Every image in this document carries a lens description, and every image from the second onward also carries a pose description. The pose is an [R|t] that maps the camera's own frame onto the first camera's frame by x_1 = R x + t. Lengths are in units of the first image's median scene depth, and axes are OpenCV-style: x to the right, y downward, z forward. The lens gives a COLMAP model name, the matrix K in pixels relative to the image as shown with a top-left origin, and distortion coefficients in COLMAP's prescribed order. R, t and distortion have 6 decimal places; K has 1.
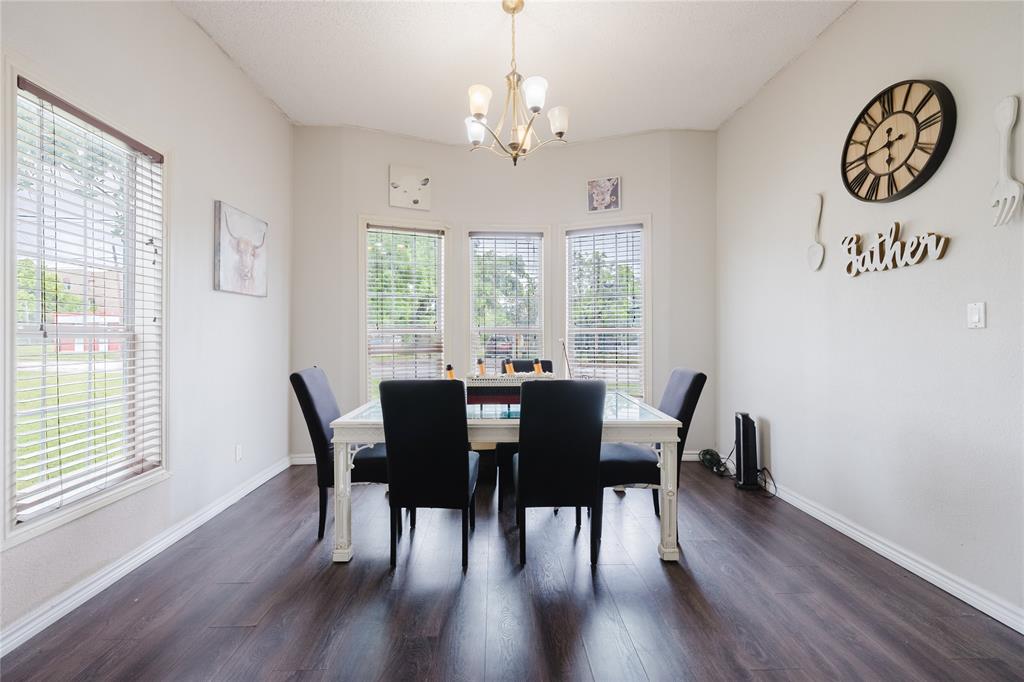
lens RADIAL K [[437.7, 0, 516.1], [0, 437.7, 338.6], [0, 0, 1]] dist [0.000537, 0.000084]
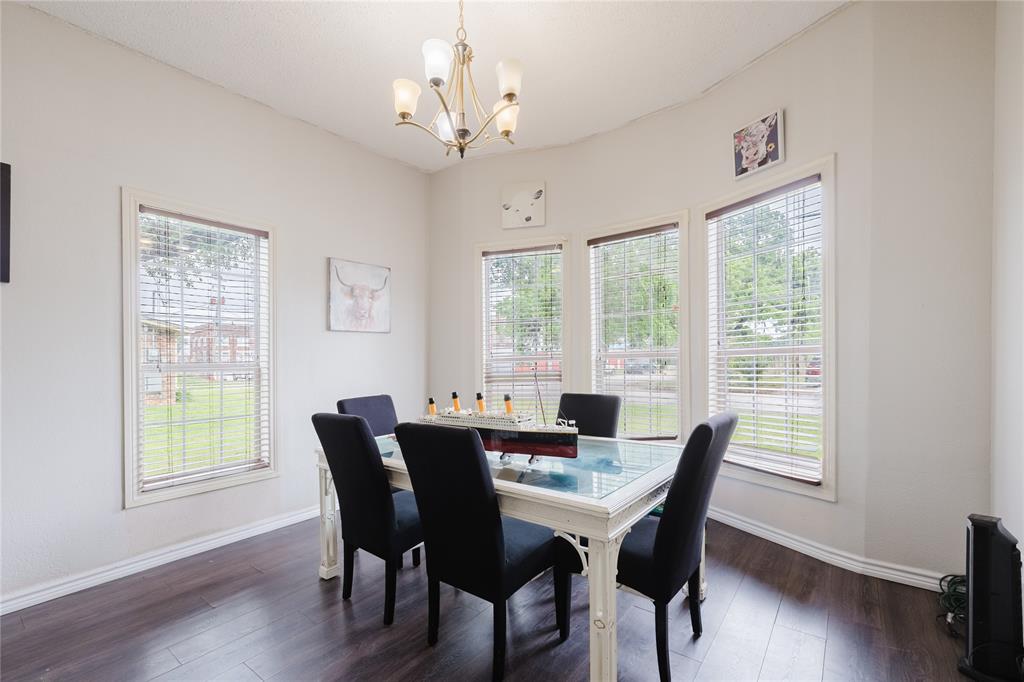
lens RADIAL K [[452.0, 0, 513.6], [0, 452.0, 368.5], [0, 0, 1]] dist [-0.000399, 0.000066]
pose [[0.767426, -0.005763, -0.641112, 0.473721], [0.014519, 0.999859, 0.008391, -0.006428], [0.640973, -0.015748, 0.767401, 0.319620]]
